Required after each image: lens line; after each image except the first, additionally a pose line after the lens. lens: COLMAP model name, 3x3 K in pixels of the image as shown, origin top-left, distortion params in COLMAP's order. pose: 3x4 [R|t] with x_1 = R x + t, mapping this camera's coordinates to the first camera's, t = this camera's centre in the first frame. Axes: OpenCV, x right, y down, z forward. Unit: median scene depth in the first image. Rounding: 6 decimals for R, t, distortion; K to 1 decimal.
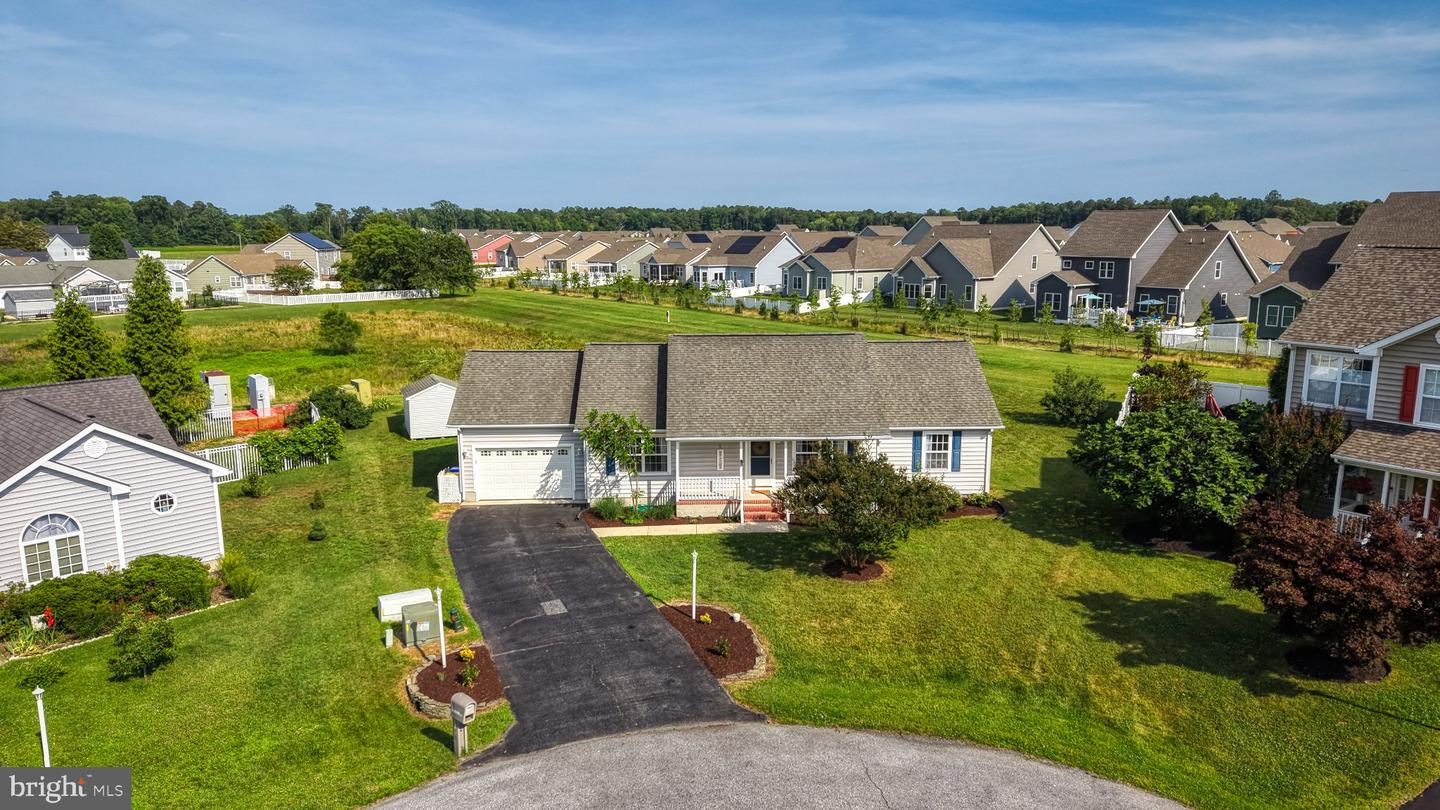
lens RADIAL K [[963.6, 0, 726.0], [0, 963.6, 394.4], [0, 0, 1]] dist [0.026121, -0.034027]
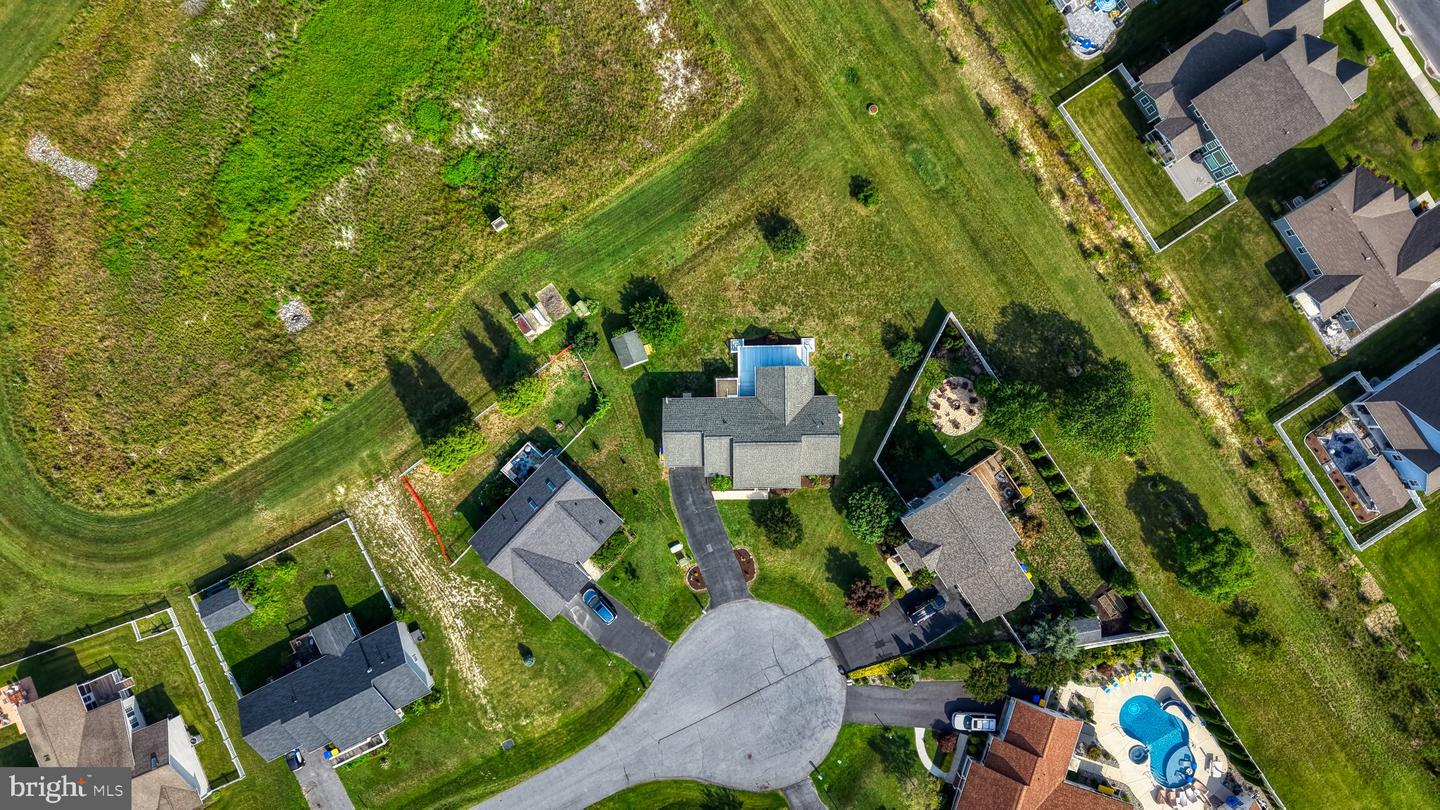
lens RADIAL K [[963.6, 0, 719.8], [0, 963.6, 405.0], [0, 0, 1]] dist [0.026121, -0.034027]
pose [[0.999607, 0.027697, -0.004442, -0.096901], [-0.000352, 0.170722, 0.985319, -3.124892], [0.028048, -0.984930, 0.170665, 0.661449]]
